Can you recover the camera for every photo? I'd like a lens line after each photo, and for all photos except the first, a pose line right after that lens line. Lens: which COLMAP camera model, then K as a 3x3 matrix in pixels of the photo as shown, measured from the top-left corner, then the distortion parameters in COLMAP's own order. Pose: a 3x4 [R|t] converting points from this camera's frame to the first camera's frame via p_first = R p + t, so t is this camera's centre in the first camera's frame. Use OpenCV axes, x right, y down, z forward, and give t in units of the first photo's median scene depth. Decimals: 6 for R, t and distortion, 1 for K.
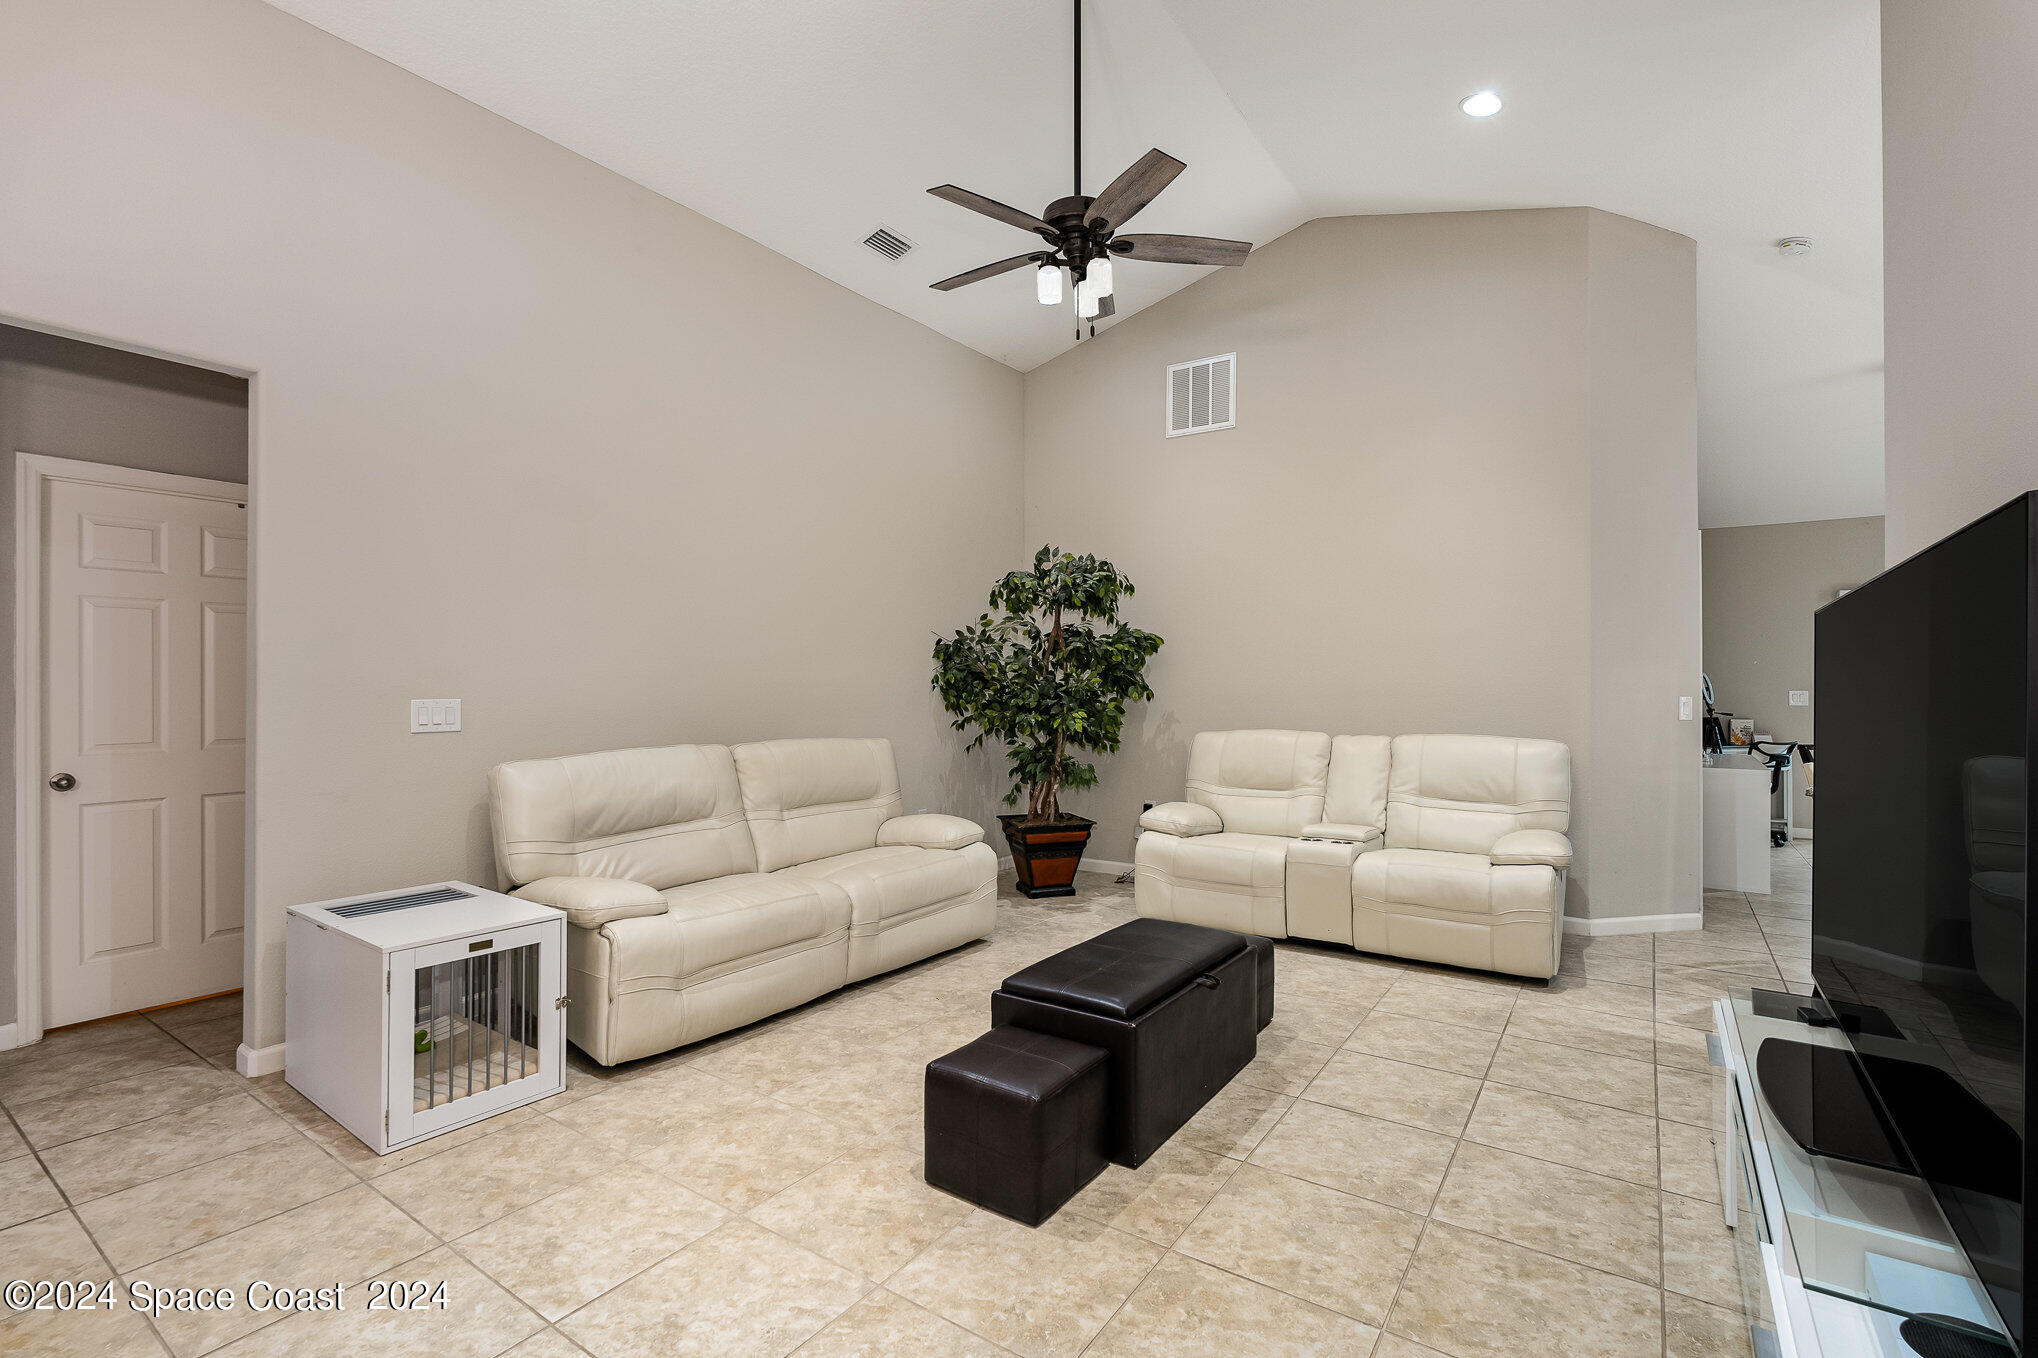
lens RADIAL K [[905.8, 0, 1024.6], [0, 905.8, 678.9], [0, 0, 1]] dist [-0.002994, 0.000141]
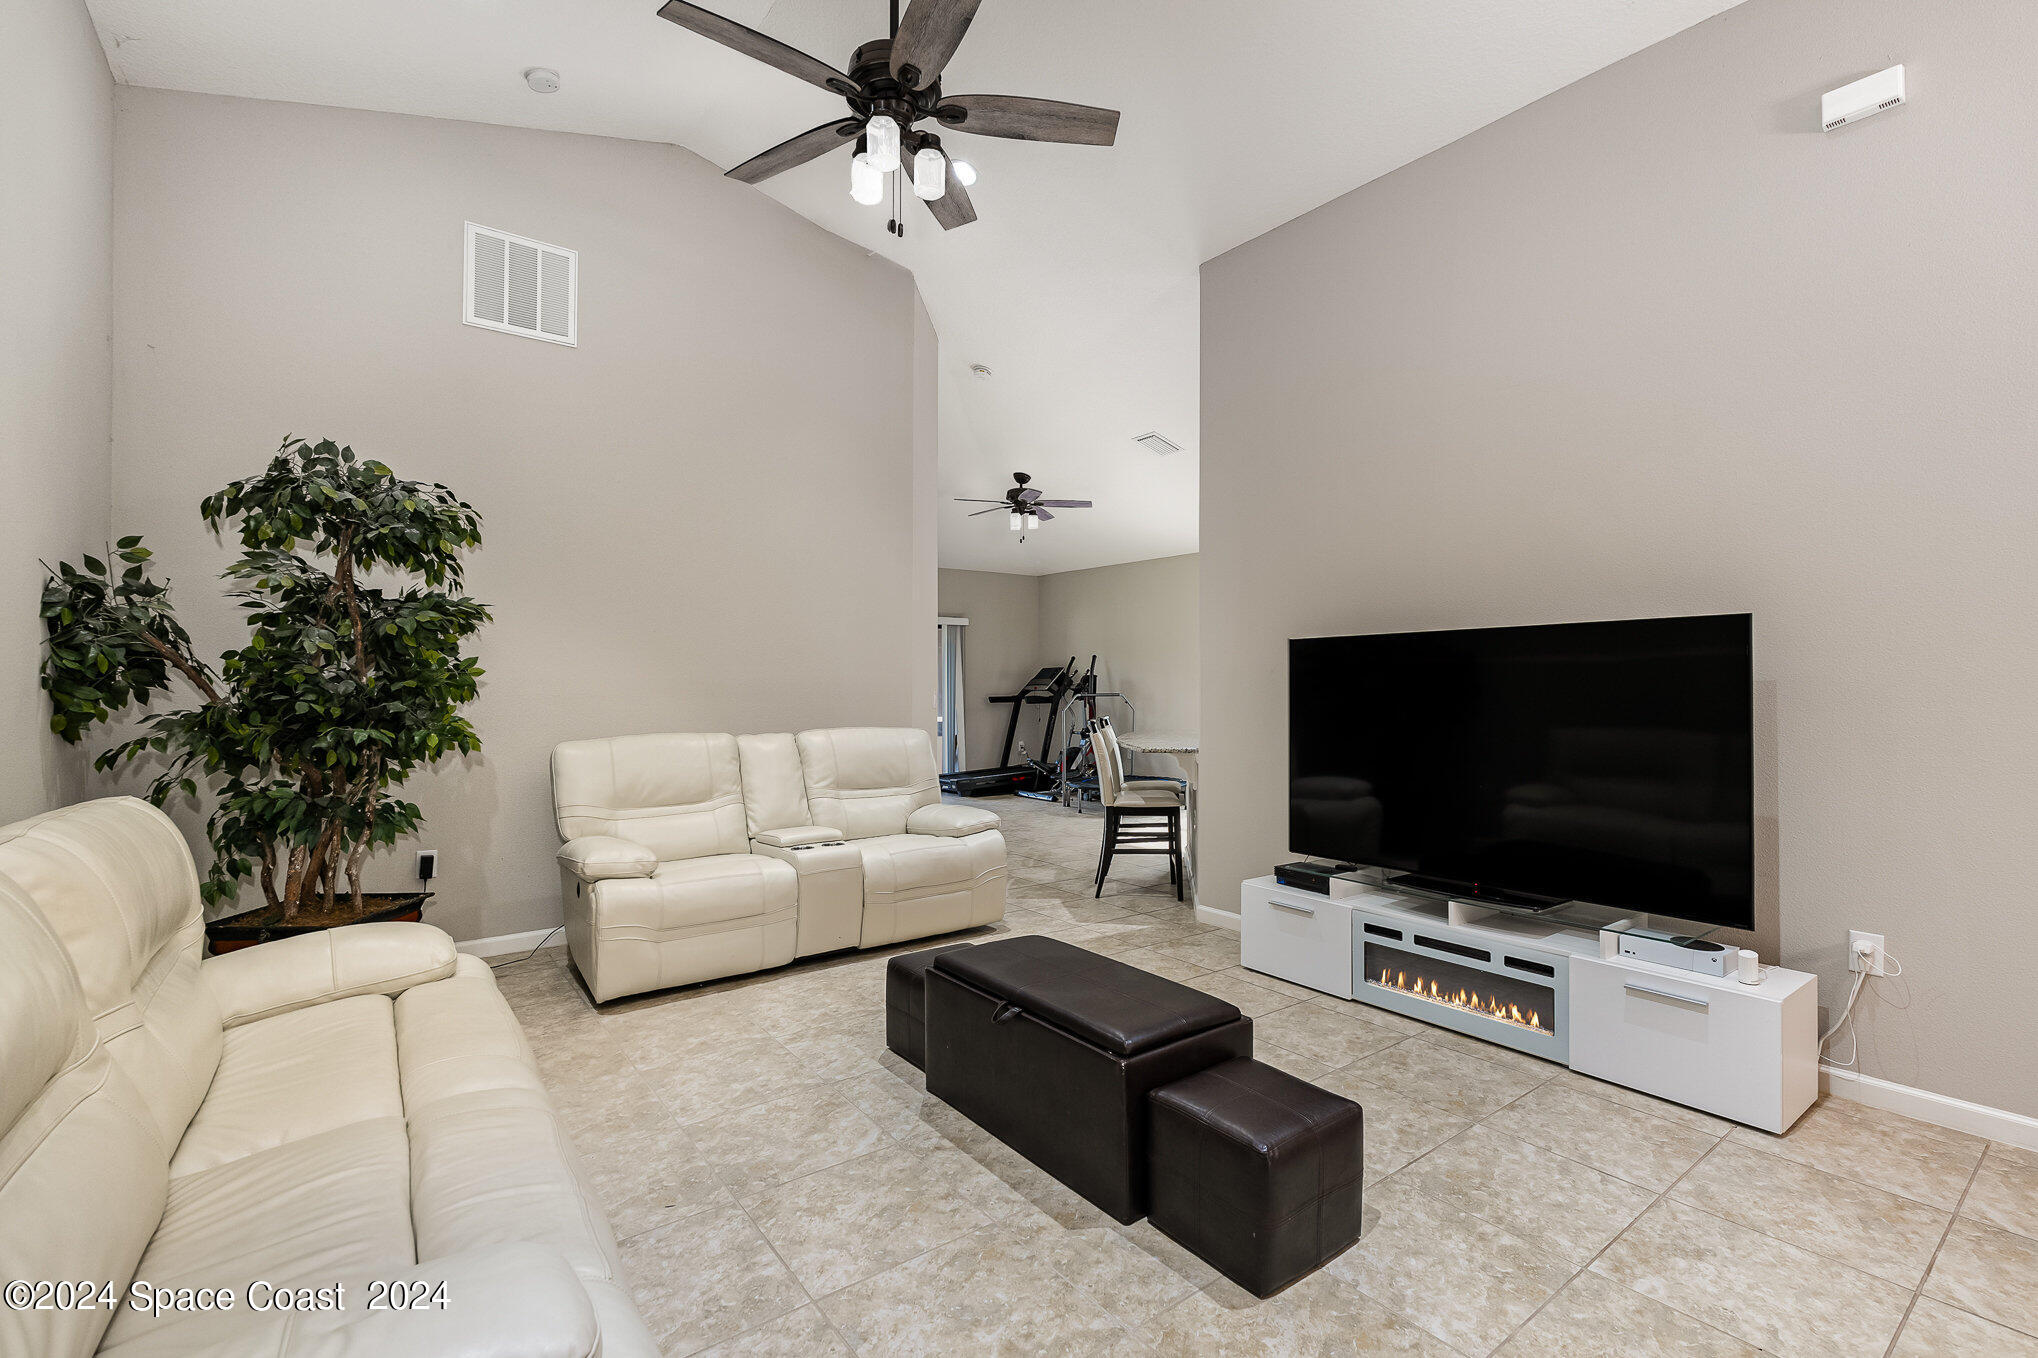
lens RADIAL K [[905.8, 0, 1028.4], [0, 905.8, 679.2], [0, 0, 1]] dist [-0.002994, 0.000141]
pose [[0.315962, 0.004974, 0.948759, -0.617176], [-0.008726, 0.999959, -0.002336, 0.007456], [-0.948732, -0.007541, 0.315992, 0.623810]]
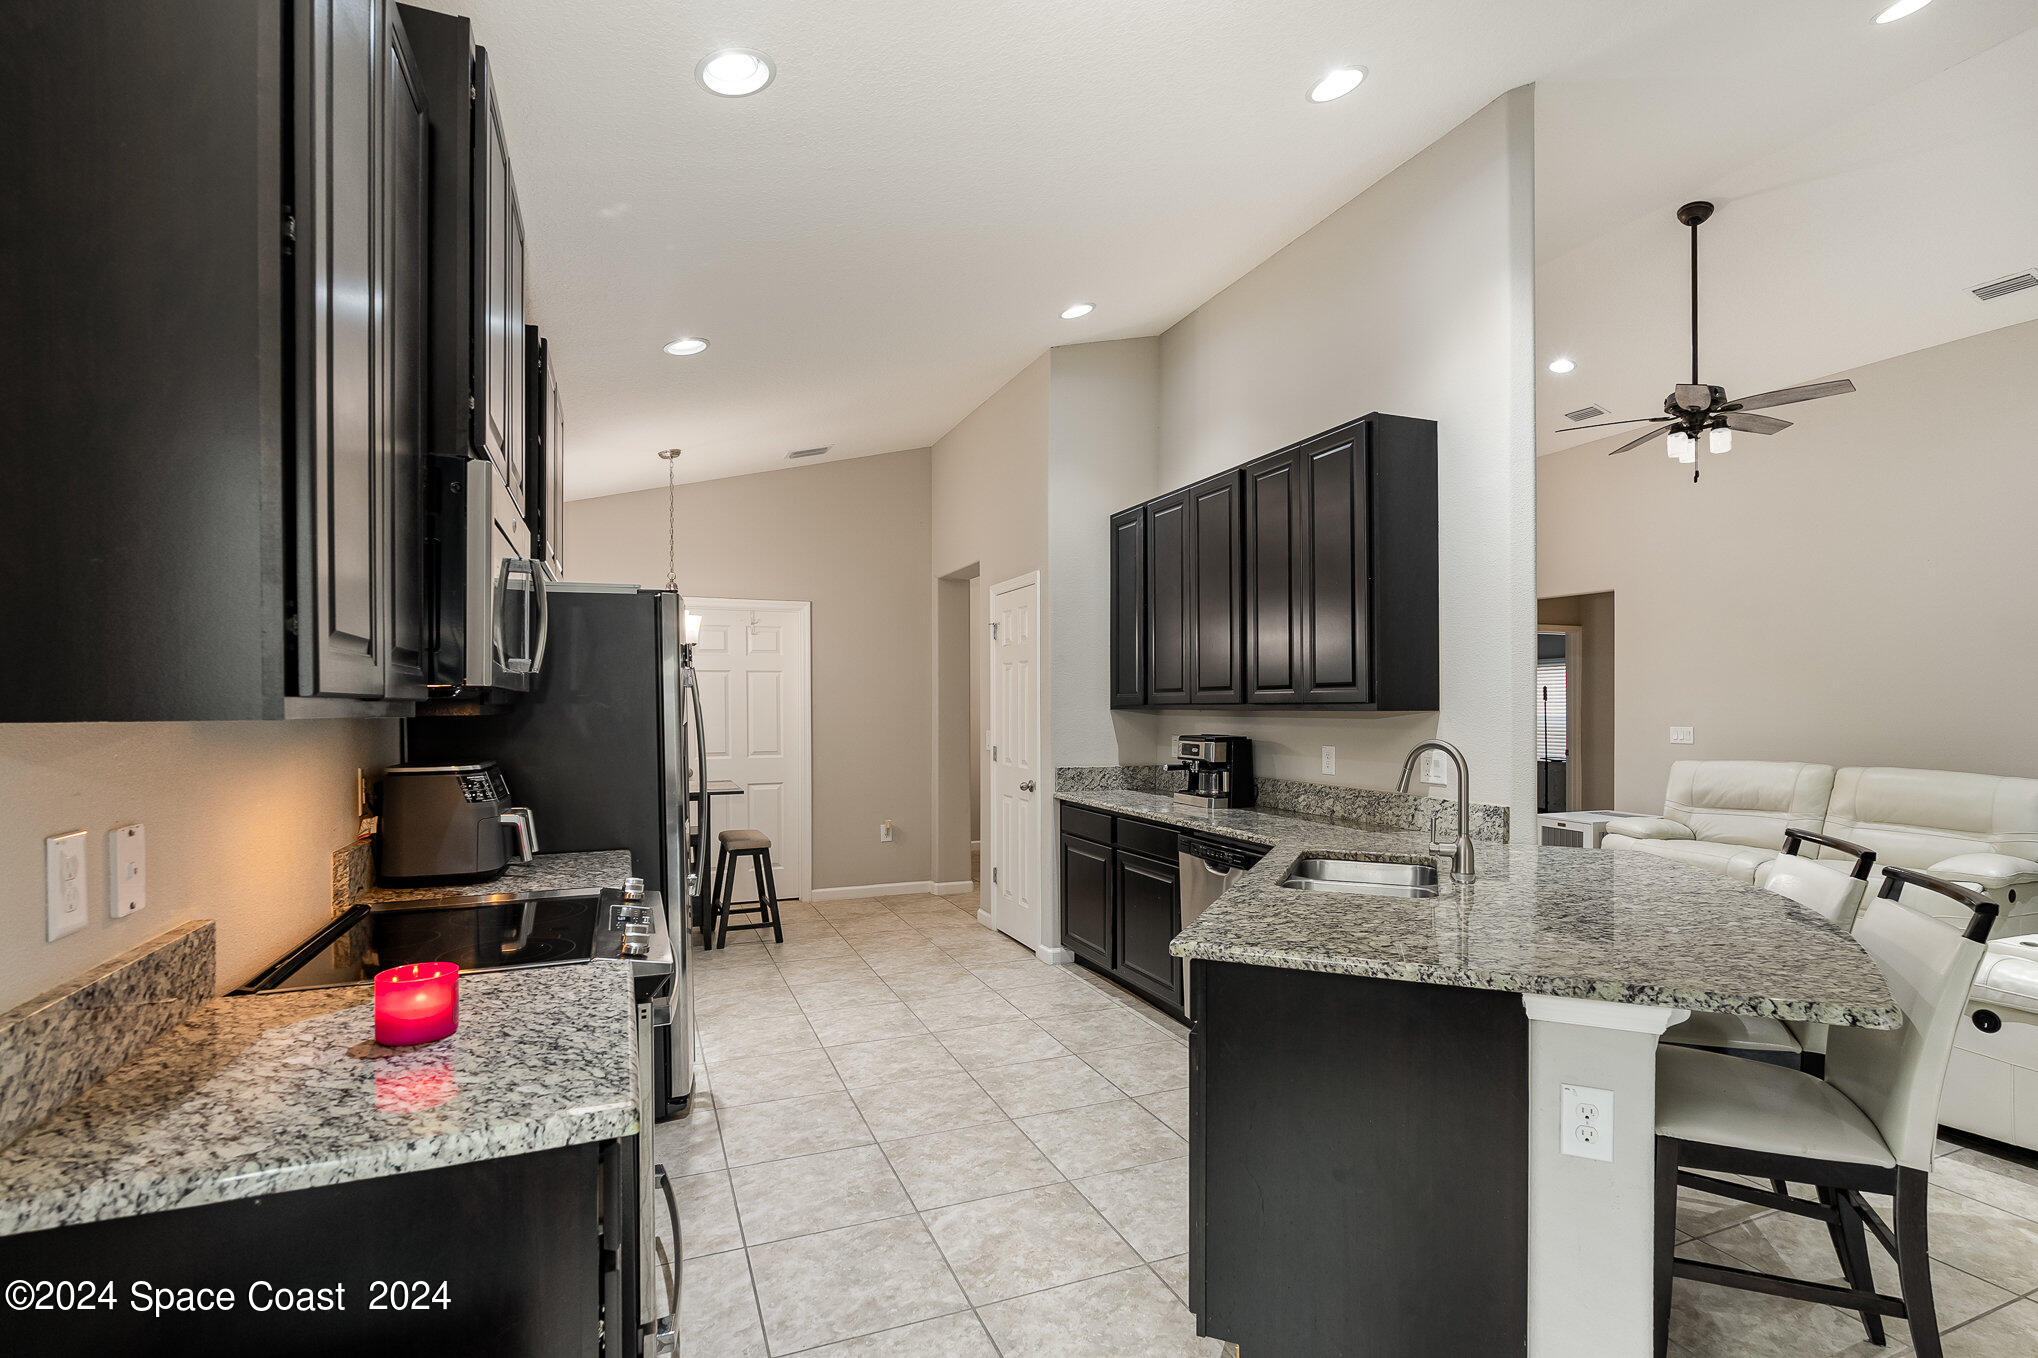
lens RADIAL K [[974.4, 0, 1028.0], [0, 974.4, 700.5], [0, 0, 1]] dist [0.000436, 0.000637]
pose [[-0.531827, -0.002848, -0.846848, 1.844475], [0.007048, 0.999945, -0.007789, -0.027097], [0.846823, -0.010111, -0.531778, 0.895995]]
